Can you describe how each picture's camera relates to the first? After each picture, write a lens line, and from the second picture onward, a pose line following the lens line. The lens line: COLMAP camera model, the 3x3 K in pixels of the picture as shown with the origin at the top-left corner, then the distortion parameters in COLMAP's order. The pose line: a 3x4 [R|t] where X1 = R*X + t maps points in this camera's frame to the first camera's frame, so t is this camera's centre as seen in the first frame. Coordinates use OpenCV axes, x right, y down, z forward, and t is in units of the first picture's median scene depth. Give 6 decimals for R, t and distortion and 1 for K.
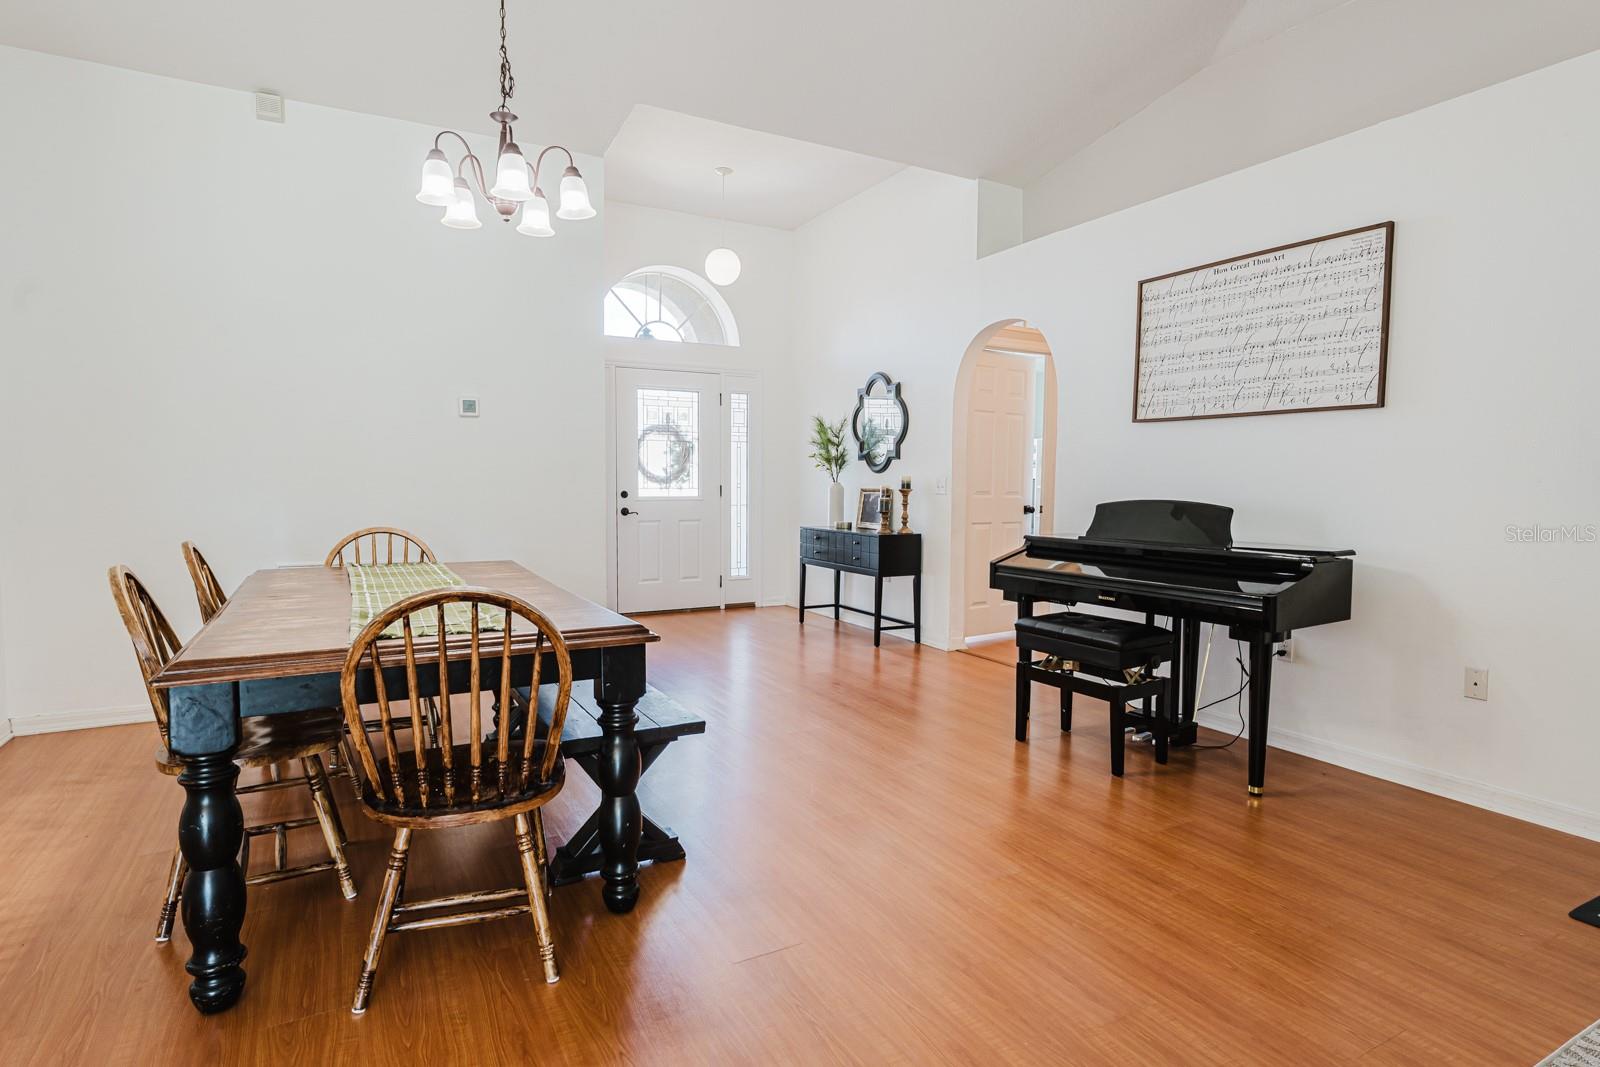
lens RADIAL K [[841.3, 0, 800.0], [0, 841.3, 533.5], [0, 0, 1]] dist [0.000394, 0.000007]
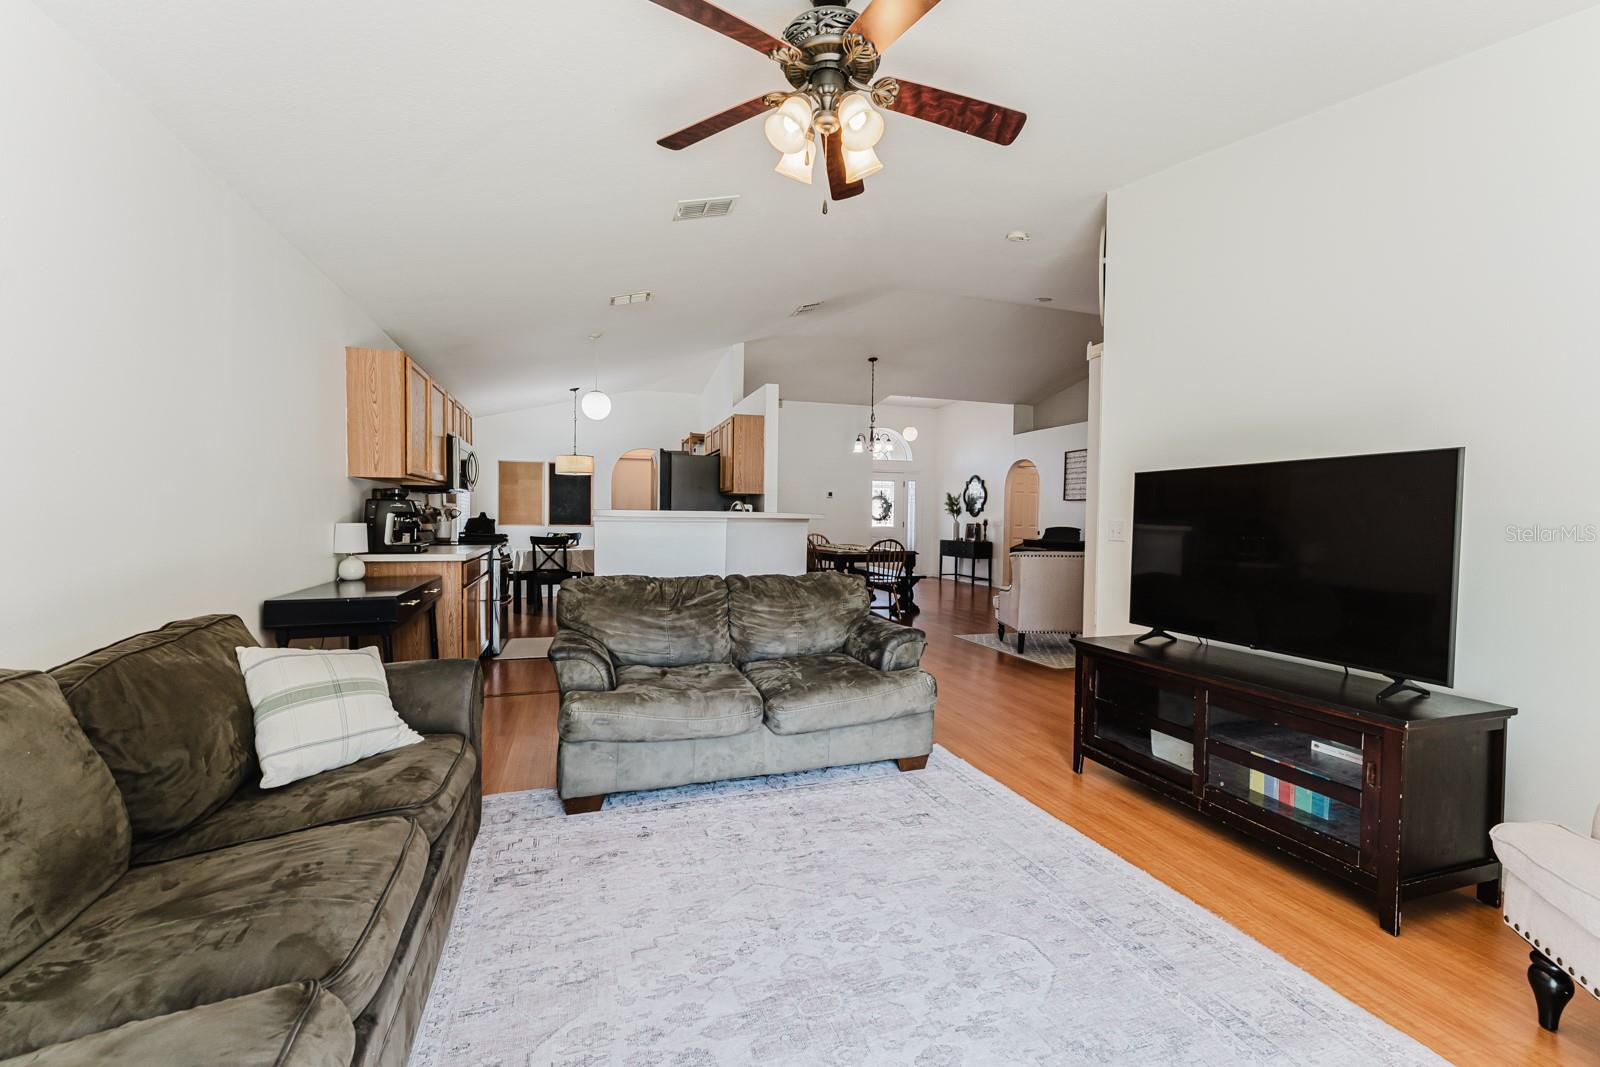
lens RADIAL K [[645.7, 0, 807.2], [0, 645.7, 534.4], [0, 0, 1]] dist [0.007974, -0.000456]
pose [[0.984577, 0.010219, -0.174652, -0.051696], [-0.017209, 0.999108, -0.038553, 0.055326], [0.174103, 0.040964, 0.983875, -0.861500]]
